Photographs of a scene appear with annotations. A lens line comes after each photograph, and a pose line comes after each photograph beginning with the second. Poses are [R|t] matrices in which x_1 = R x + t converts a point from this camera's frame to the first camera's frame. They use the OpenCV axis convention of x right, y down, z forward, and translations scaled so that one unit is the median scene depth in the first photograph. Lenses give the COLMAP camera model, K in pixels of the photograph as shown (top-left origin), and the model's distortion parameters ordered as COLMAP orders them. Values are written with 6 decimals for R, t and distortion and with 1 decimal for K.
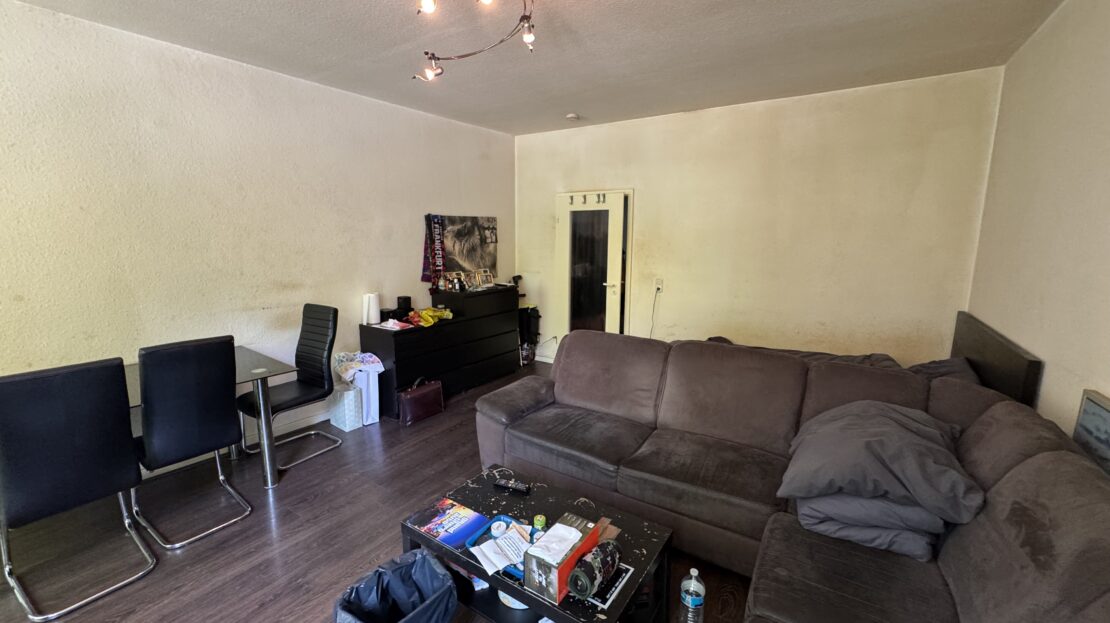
lens RADIAL K [[445.1, 0, 556.6], [0, 445.1, 311.0], [0, 0, 1]] dist [0.001795, 0.001035]
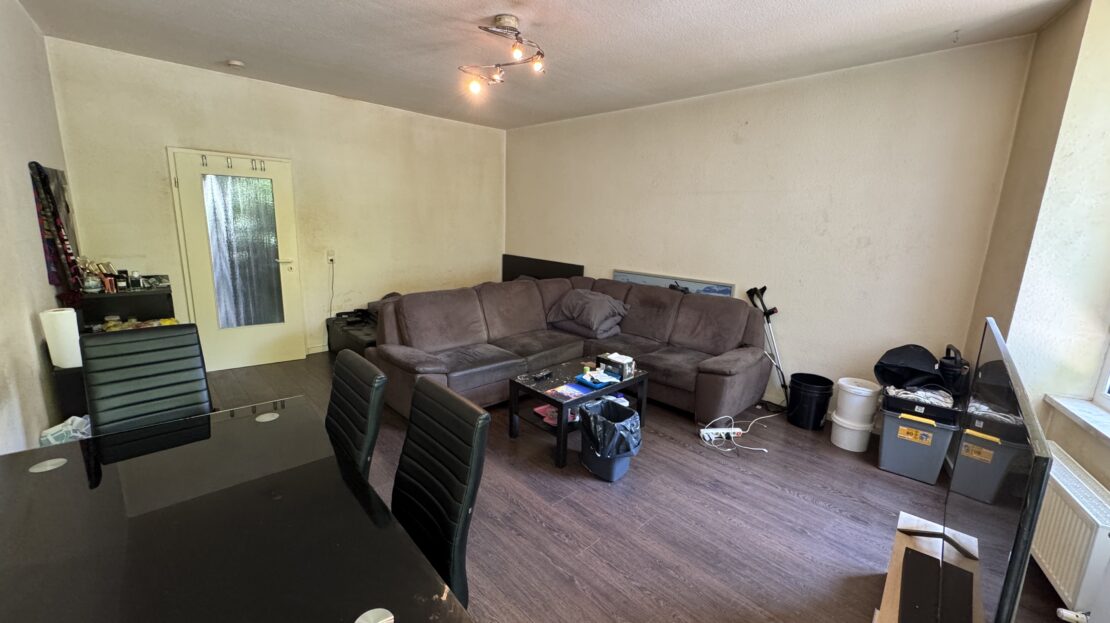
lens RADIAL K [[445.1, 0, 559.2], [0, 445.1, 309.4], [0, 0, 1]] dist [0.001795, 0.001035]
pose [[0.210964, -0.195614, 0.957721, -0.822083], [0.129128, 0.976762, 0.171059, -0.055943], [-0.968927, 0.087582, 0.231321, 0.285959]]
